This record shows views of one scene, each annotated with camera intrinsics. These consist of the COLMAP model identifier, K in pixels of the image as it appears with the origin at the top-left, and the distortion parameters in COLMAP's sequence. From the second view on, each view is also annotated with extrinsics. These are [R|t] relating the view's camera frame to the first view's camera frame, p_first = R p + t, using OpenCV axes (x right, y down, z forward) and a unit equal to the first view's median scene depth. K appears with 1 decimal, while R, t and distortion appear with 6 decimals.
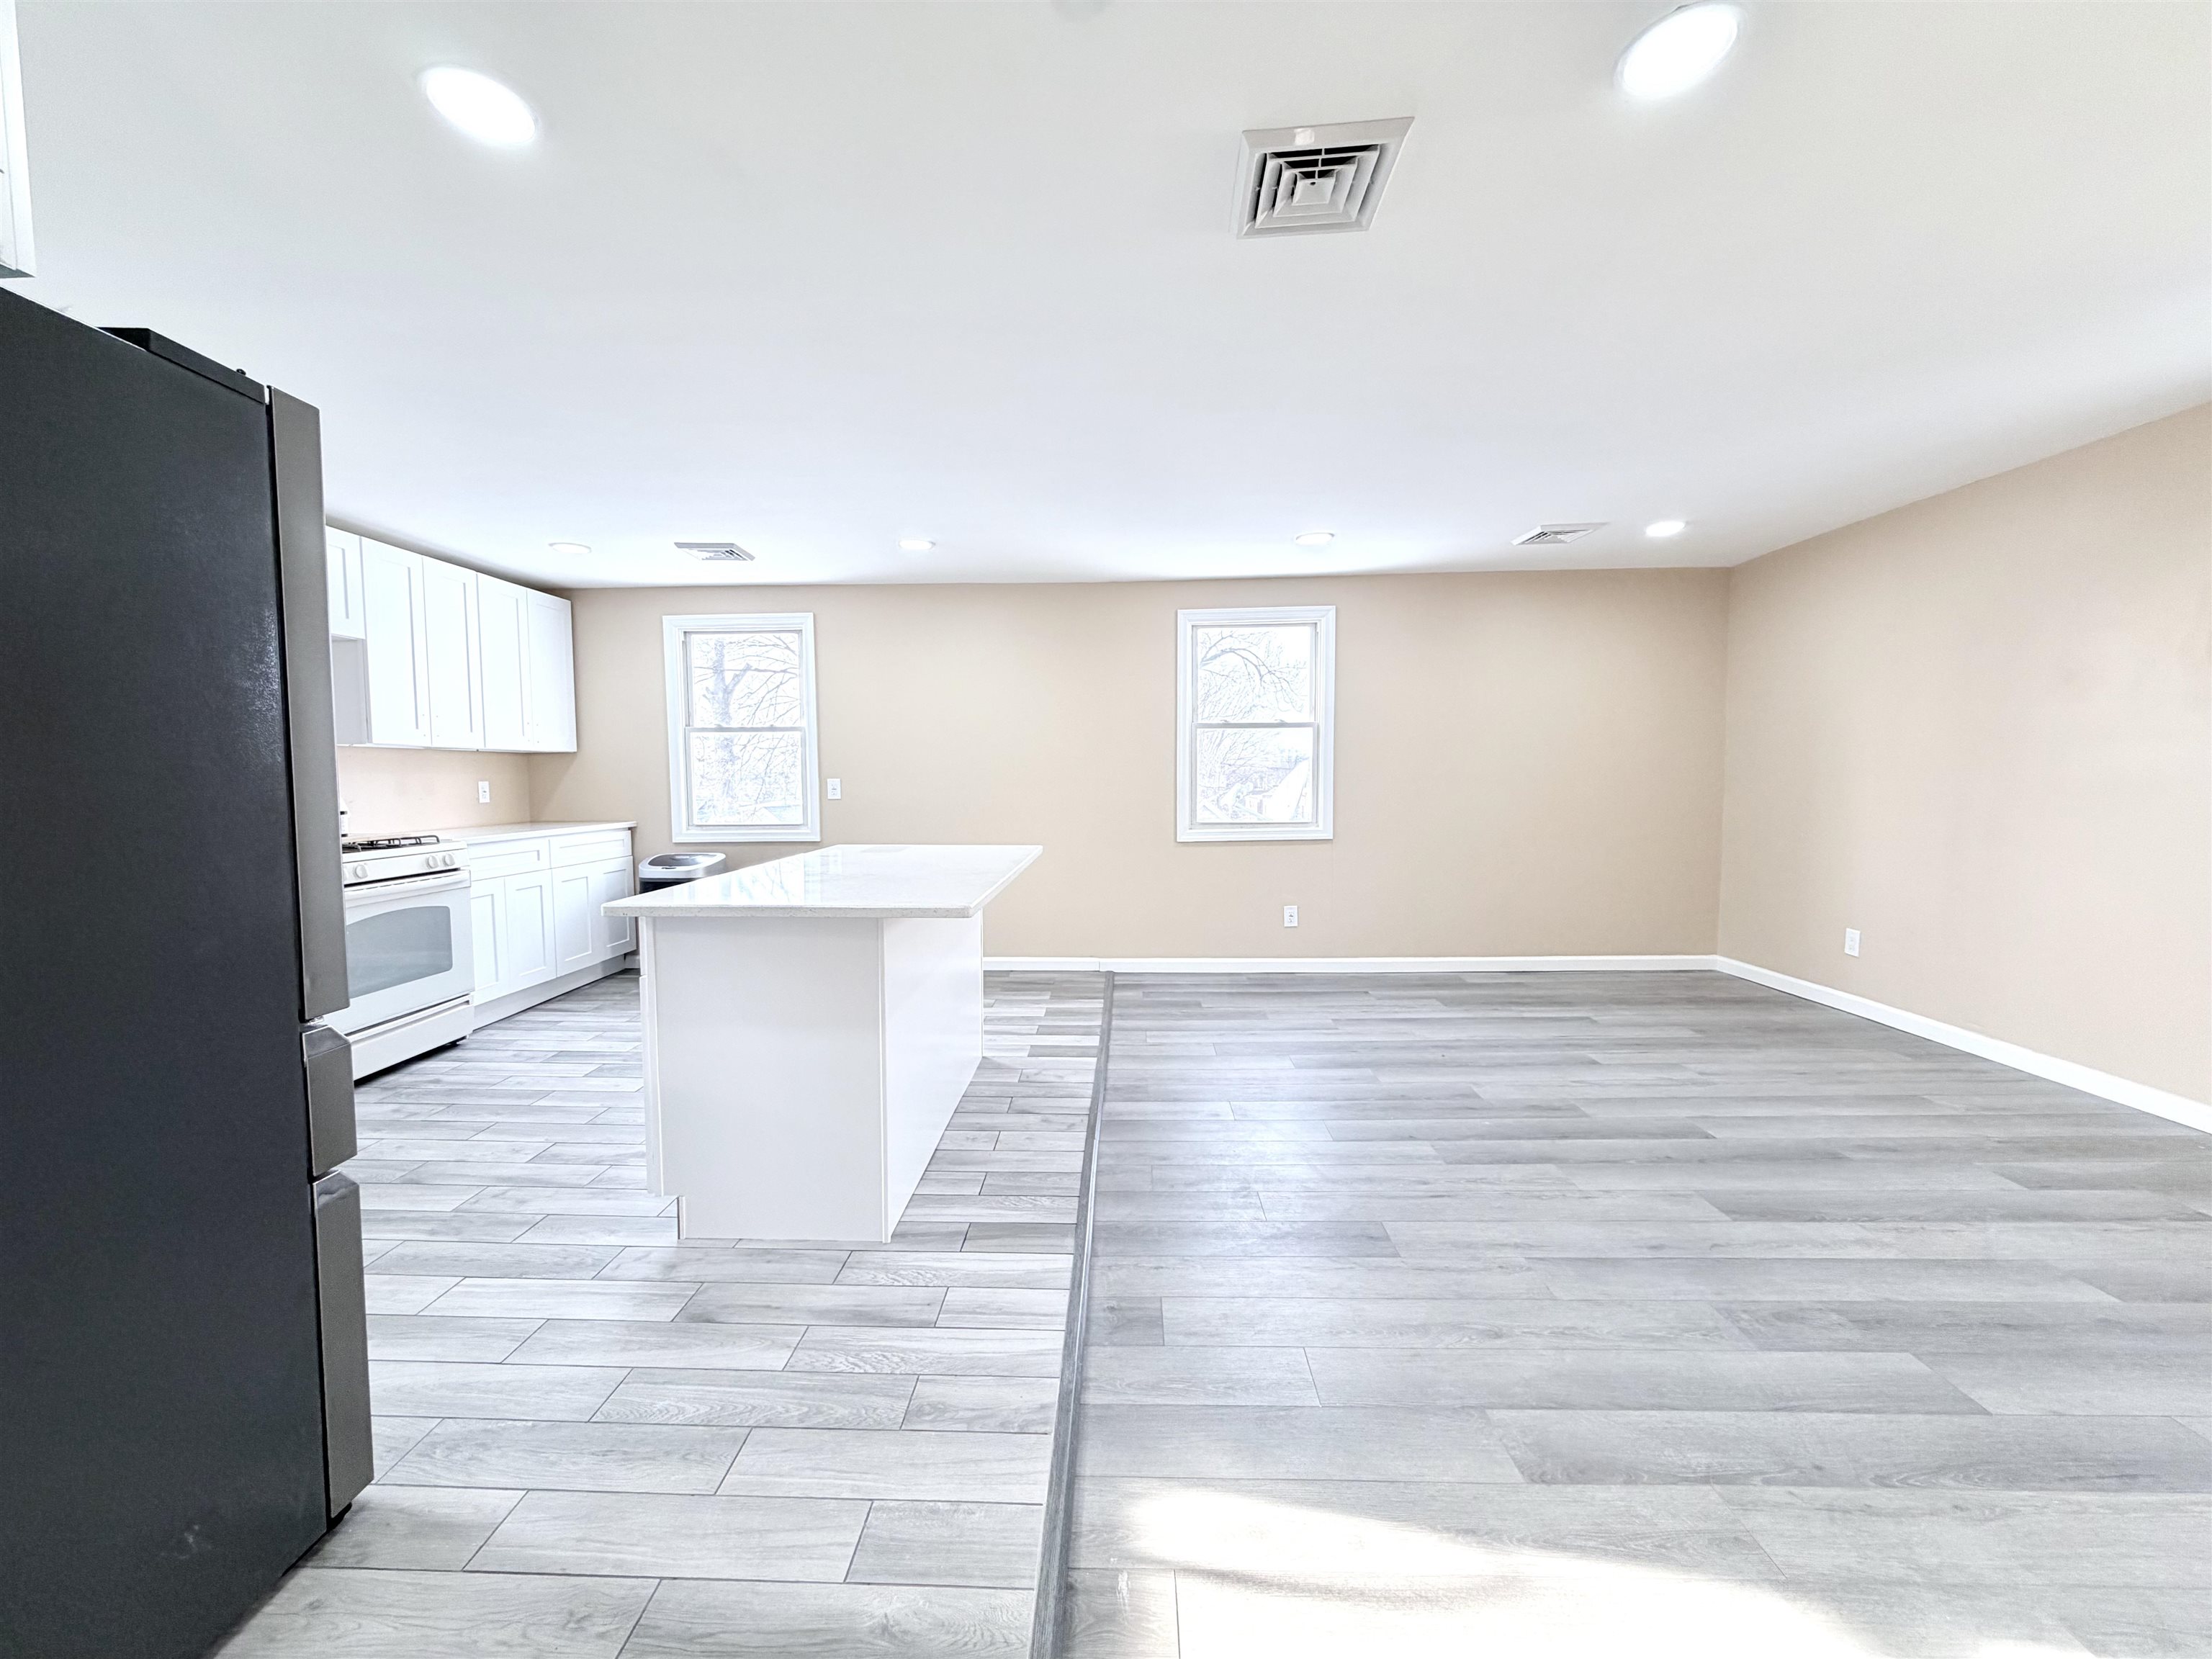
lens RADIAL K [[878.9, 0, 1093.6], [0, 878.9, 828.5], [0, 0, 1]] dist [0.000983, -0.000548]
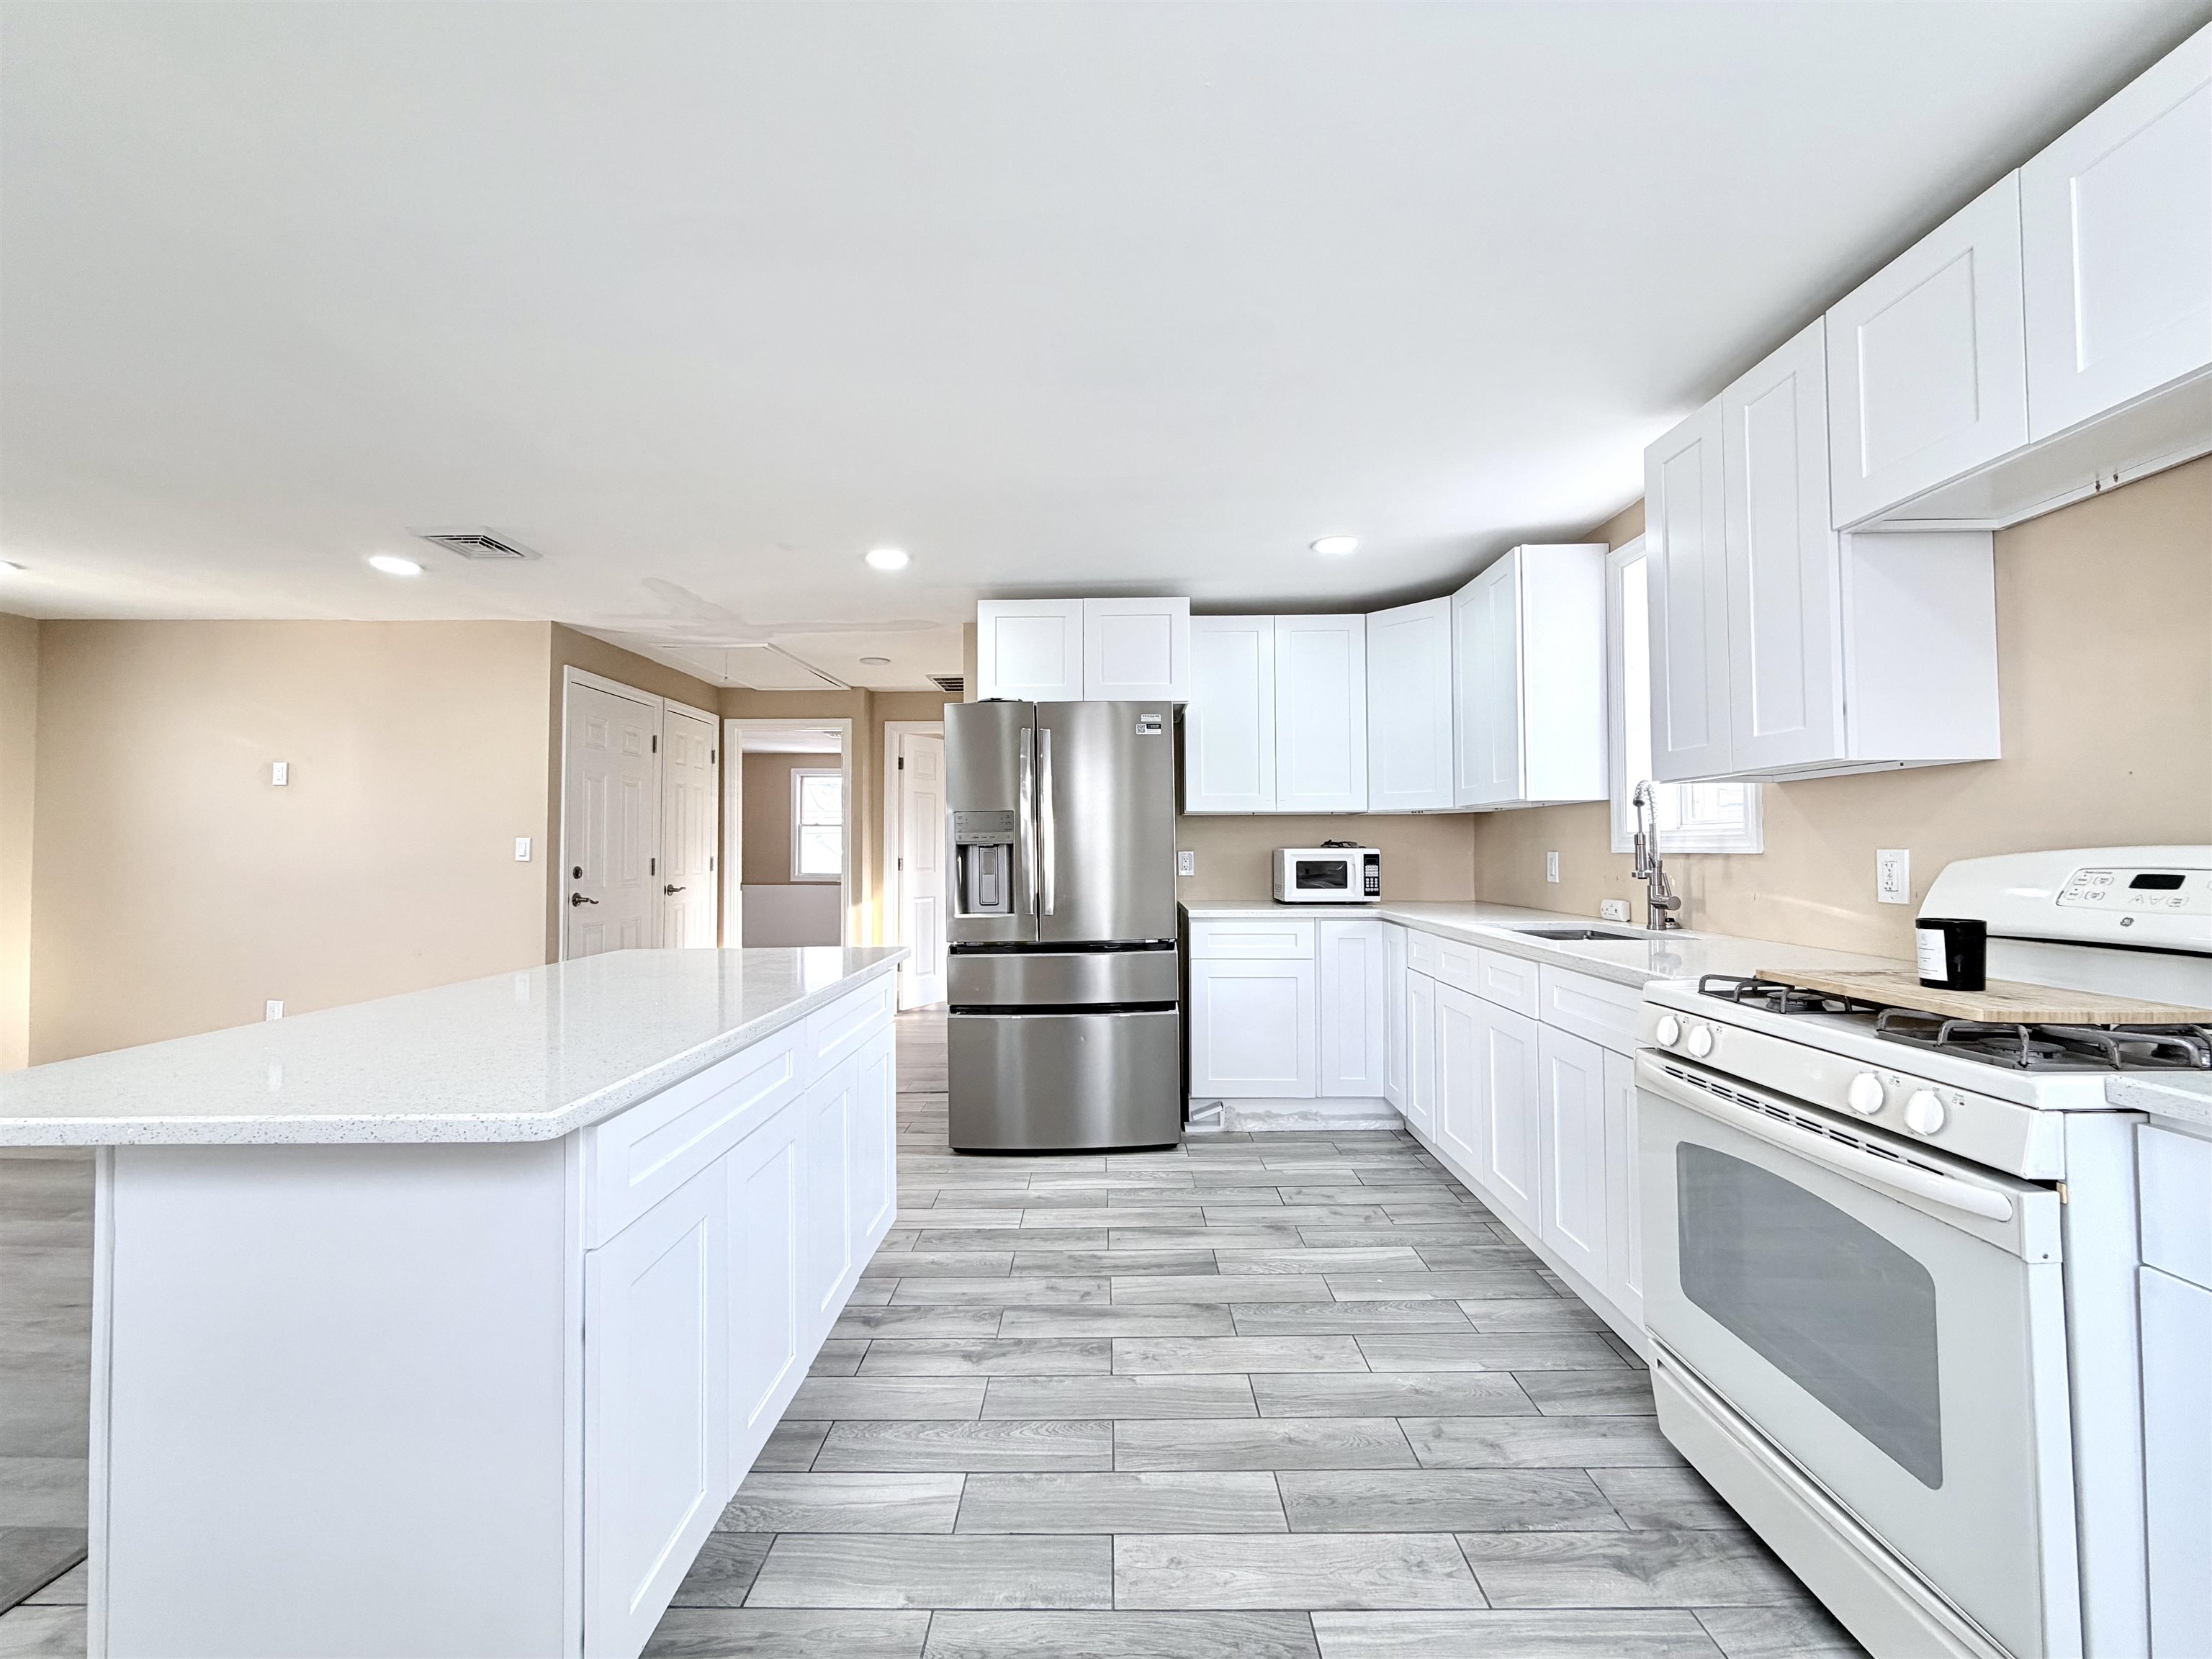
lens RADIAL K [[878.9, 0, 1096.4], [0, 878.9, 834.1], [0, 0, 1]] dist [0.000983, -0.000548]
pose [[-0.999699, 0.012258, -0.021247, -0.470181], [0.011370, 0.999079, 0.041383, -0.074405], [0.021734, 0.041129, -0.998917, 1.330055]]
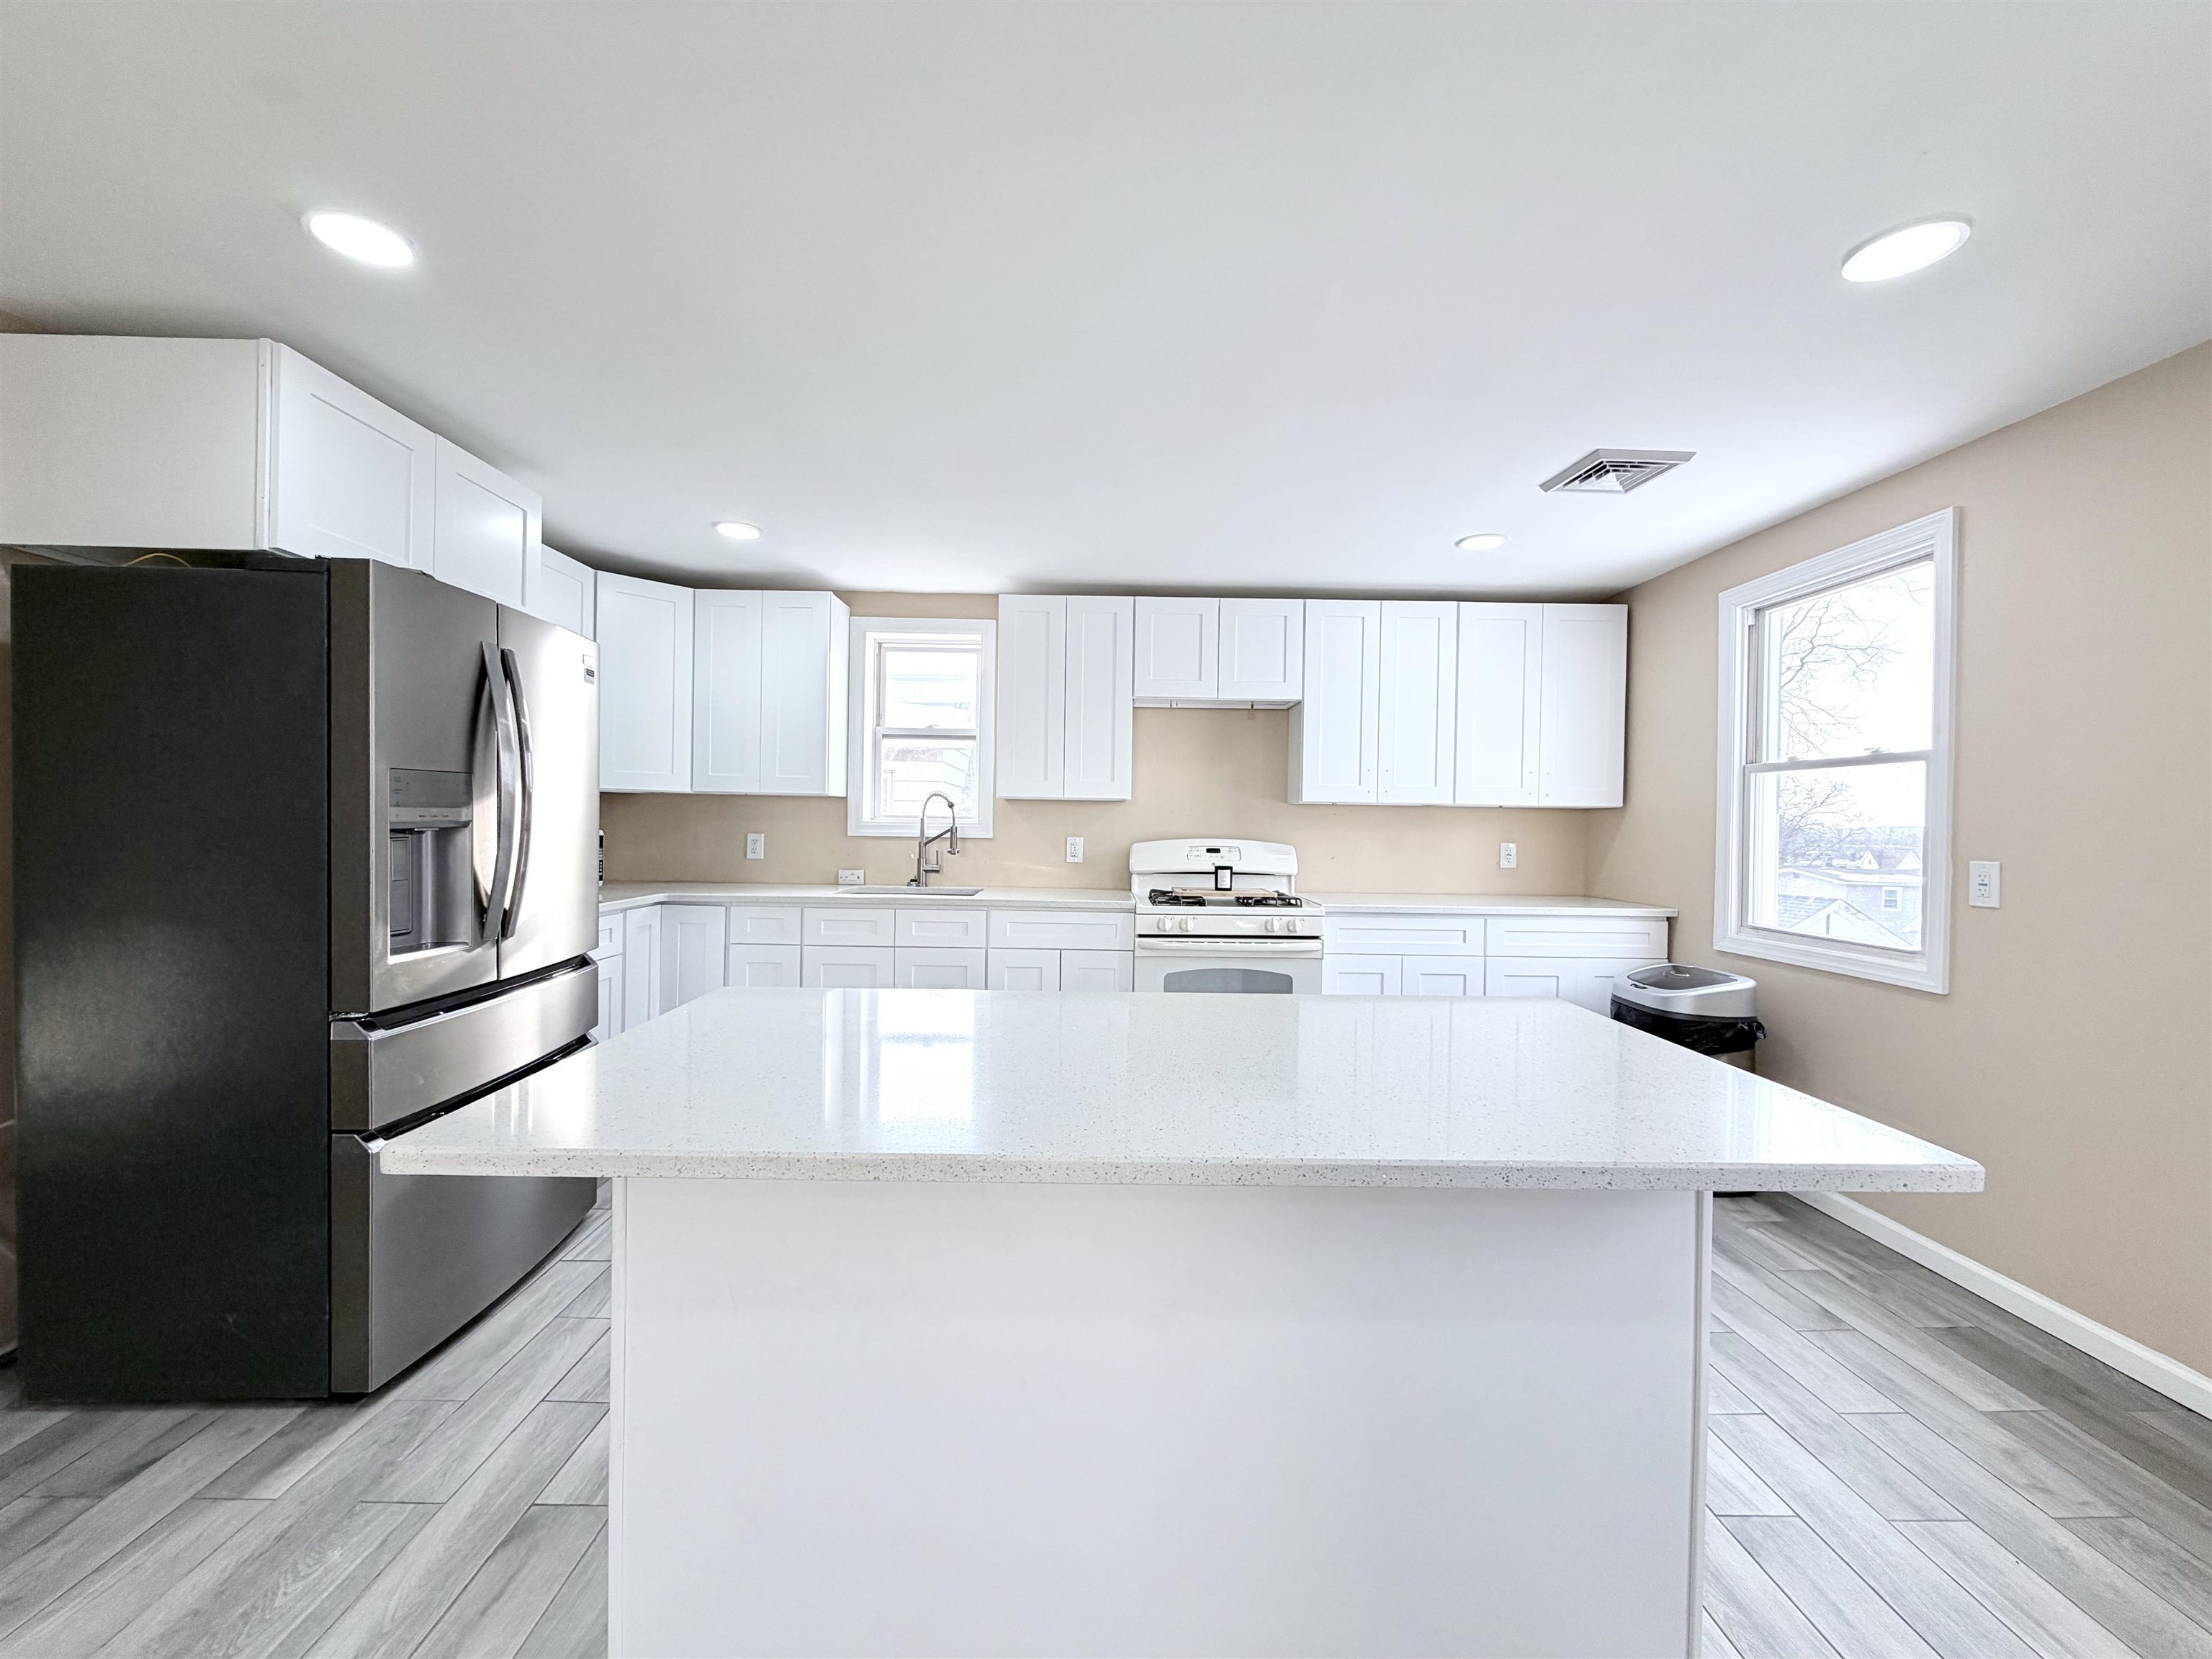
lens RADIAL K [[878.9, 0, 1093.4], [0, 878.9, 830.0], [0, 0, 1]] dist [0.000983, -0.000548]
pose [[0.043786, 0.016150, -0.998910, 0.188925], [-0.076851, 0.996961, 0.012750, -0.062762], [0.996081, 0.076209, 0.044894, 0.767538]]
